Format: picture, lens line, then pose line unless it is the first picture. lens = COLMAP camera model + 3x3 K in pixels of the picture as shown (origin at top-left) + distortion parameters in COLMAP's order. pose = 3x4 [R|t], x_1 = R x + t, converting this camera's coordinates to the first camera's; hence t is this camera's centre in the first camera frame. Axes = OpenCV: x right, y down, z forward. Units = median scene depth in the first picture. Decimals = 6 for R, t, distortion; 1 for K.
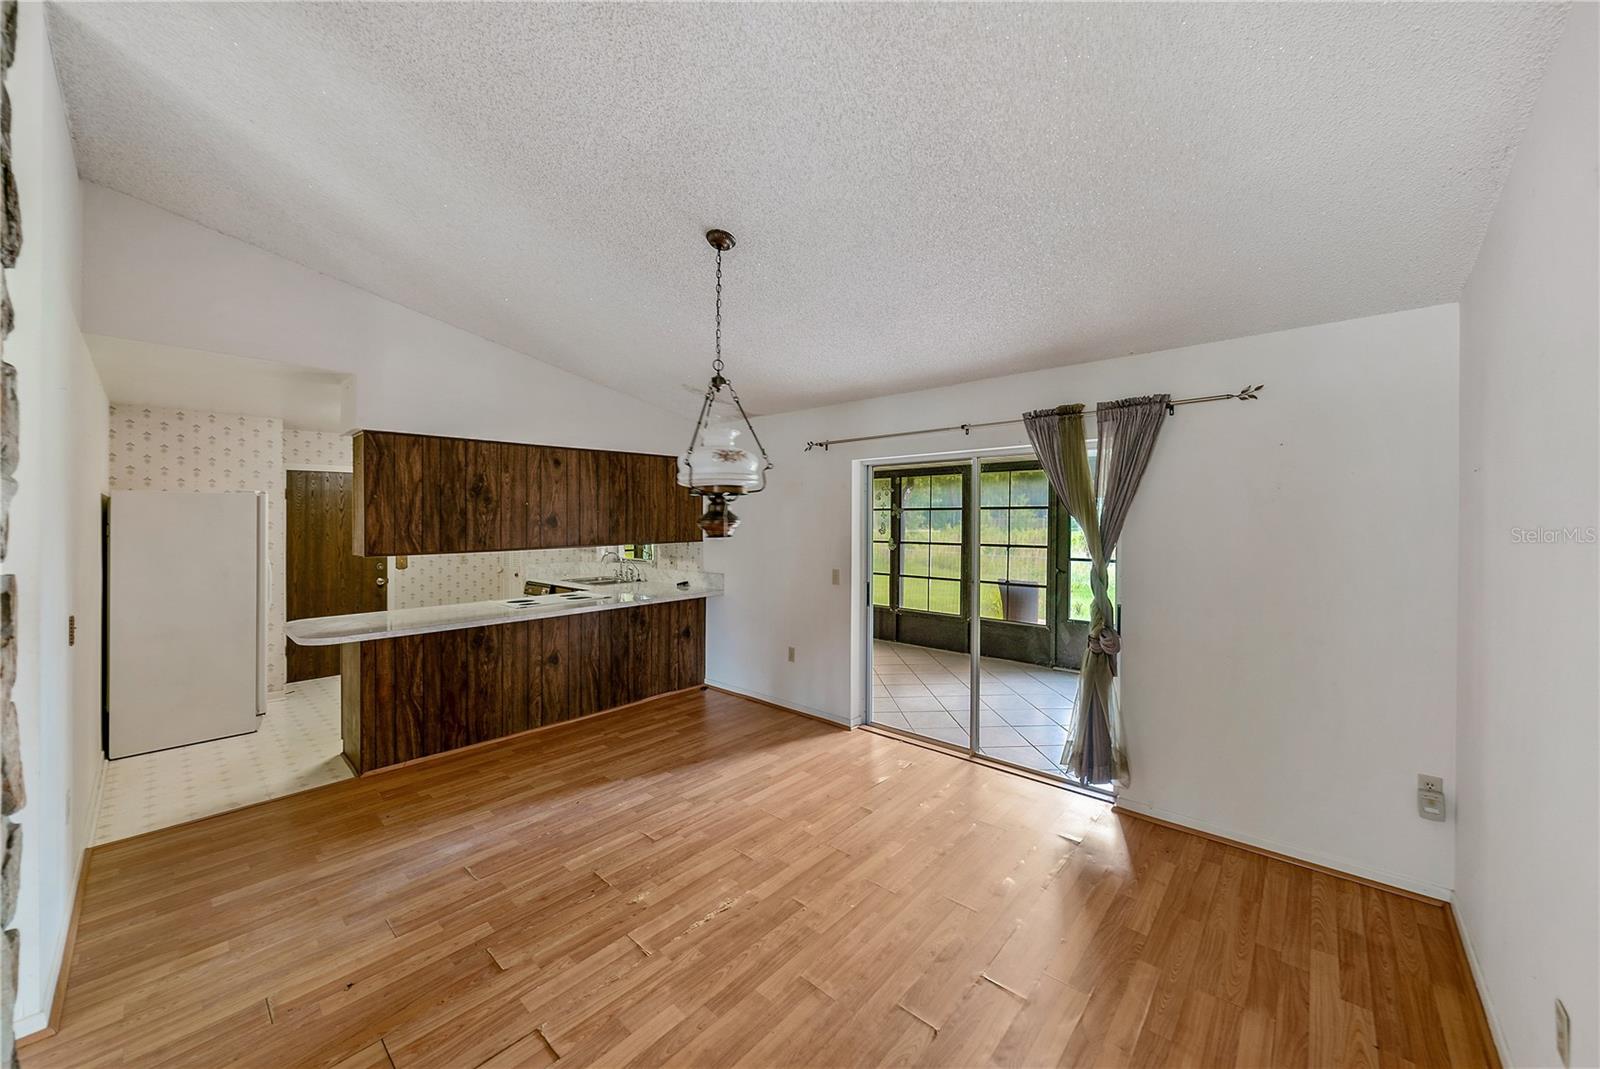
lens RADIAL K [[594.5, 0, 812.4], [0, 594.5, 517.4], [0, 0, 1]] dist [0.000170, -0.000334]
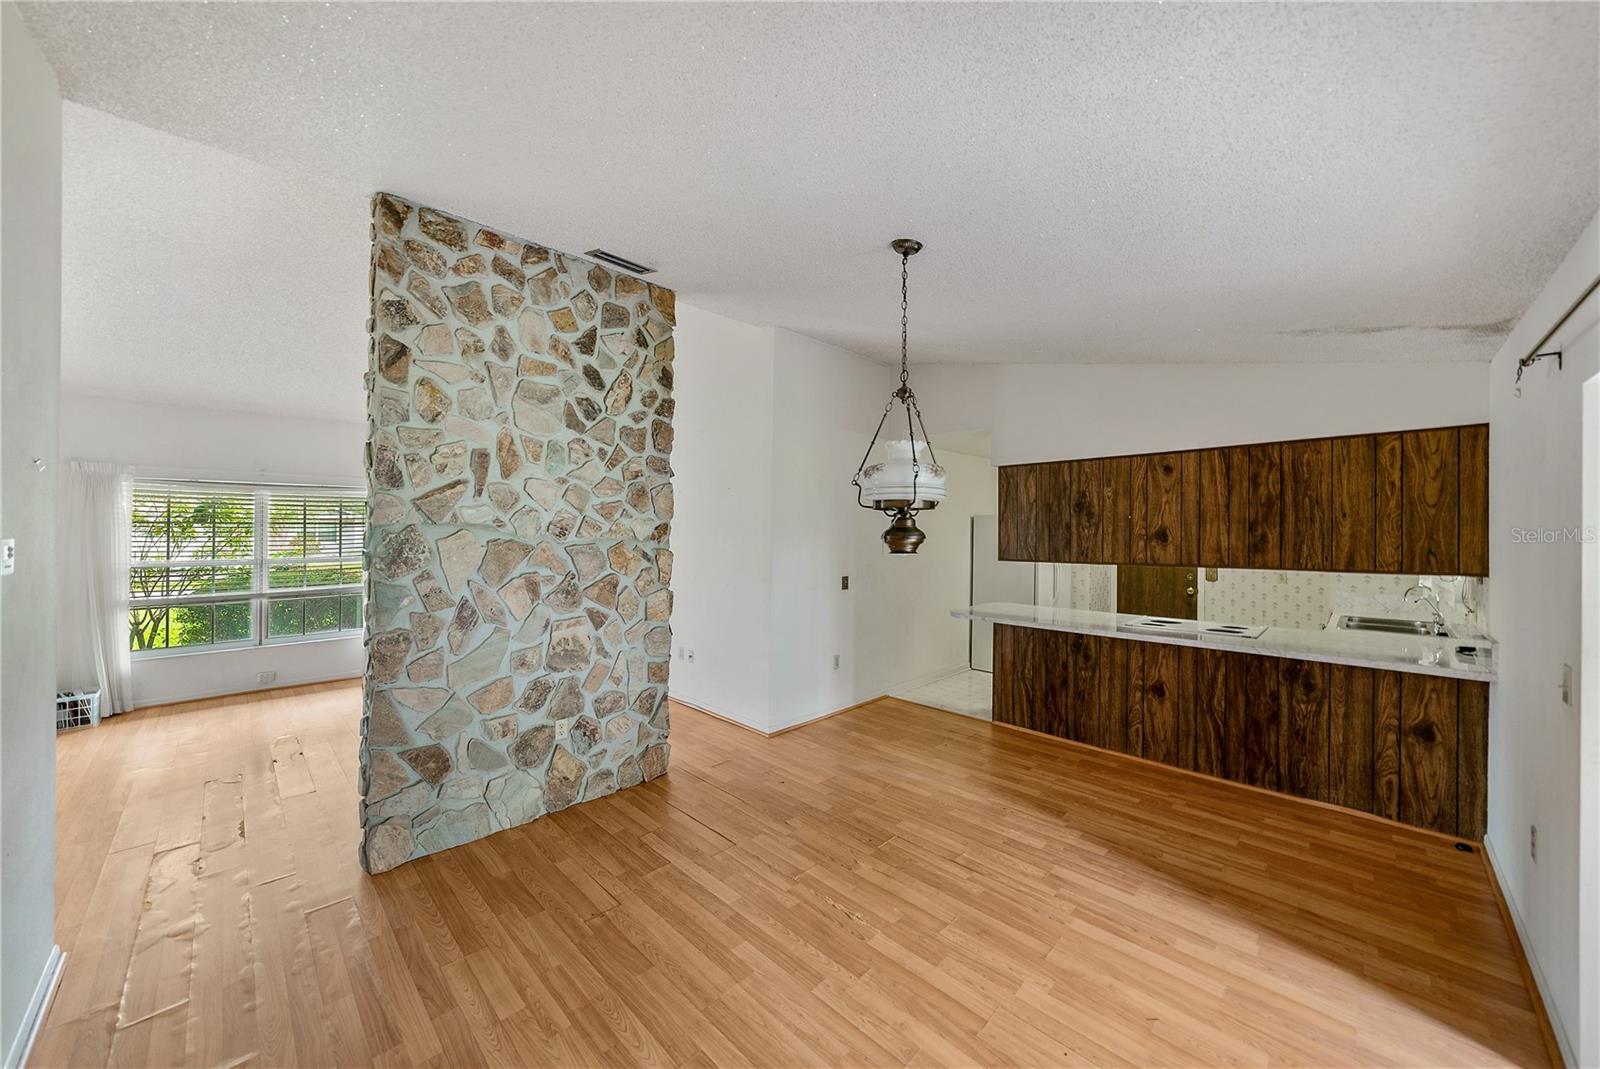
lens RADIAL K [[569.1, 0, 813.9], [0, 569.1, 525.4], [0, 0, 1]] dist [-0.007795, -0.000440]
pose [[-0.053136, -0.006495, -0.998566, 0.479329], [-0.000043, 0.999979, -0.006502, -0.004053], [0.998587, -0.000303, -0.053135, 0.568505]]
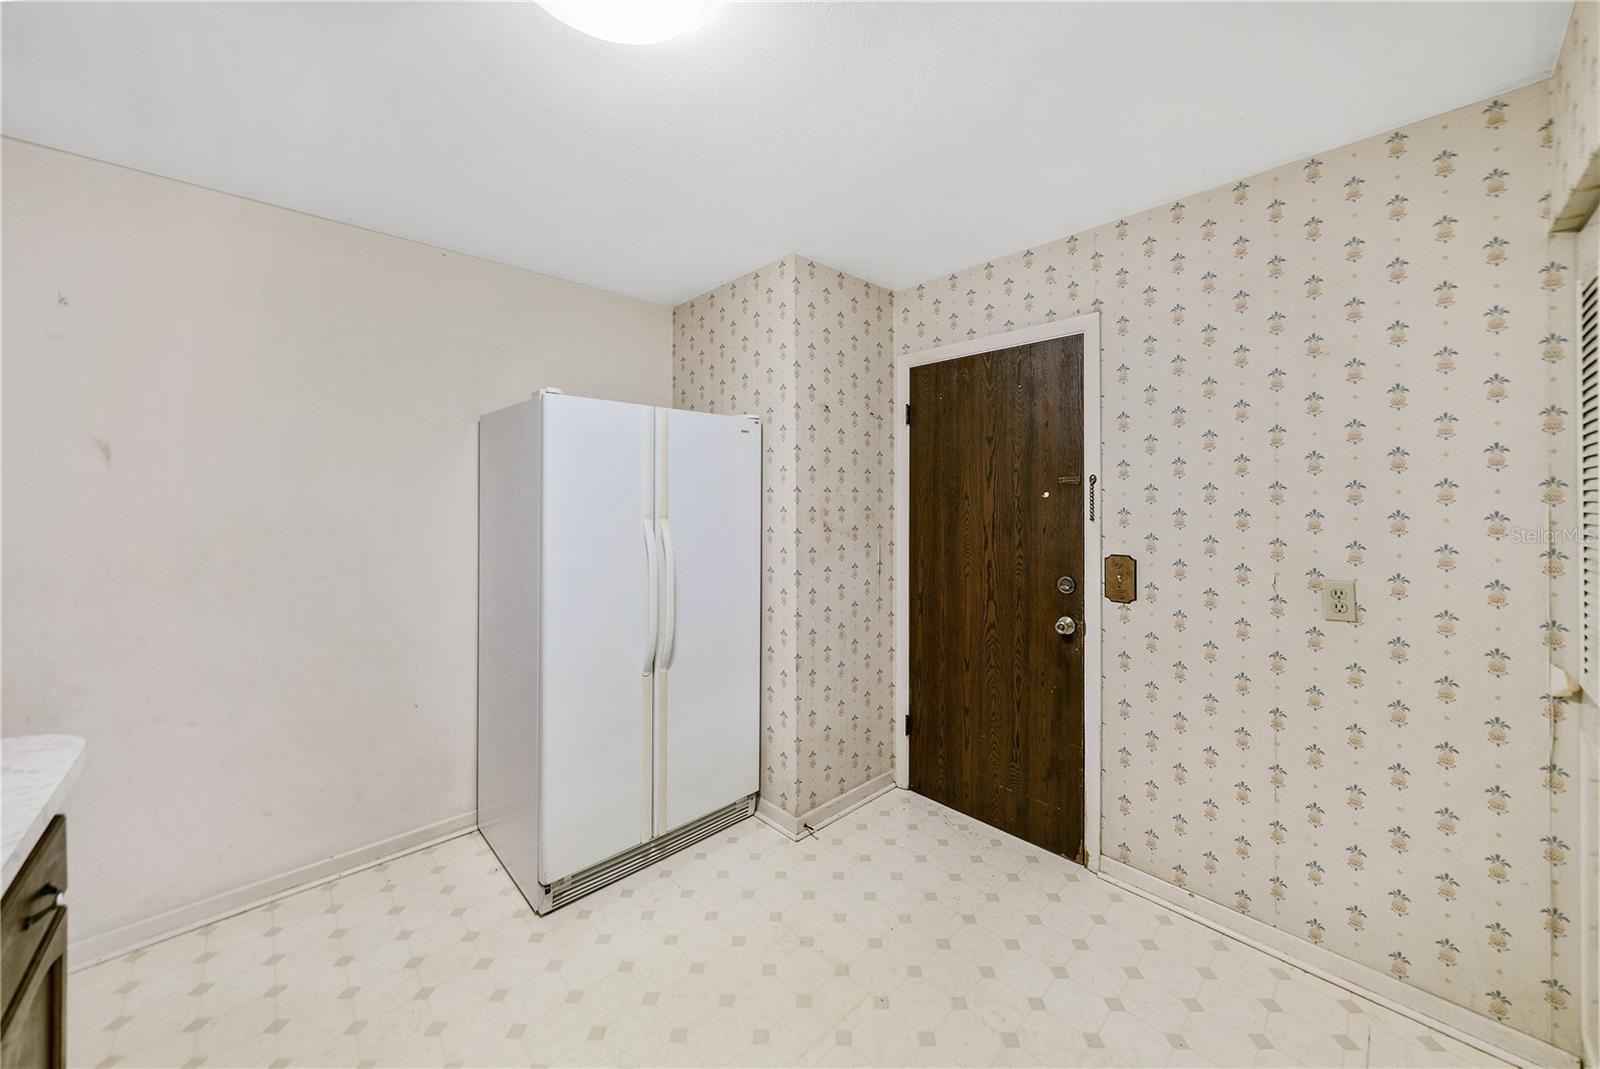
lens RADIAL K [[569.1, 0, 806.3], [0, 569.1, 503.2], [0, 0, 1]] dist [-0.007795, -0.000440]
pose [[-0.082374, 0.006812, -0.996578, -0.540373], [0.001571, 0.999976, 0.006706, 0.043131], [0.996600, -0.001014, -0.082383, 1.293186]]
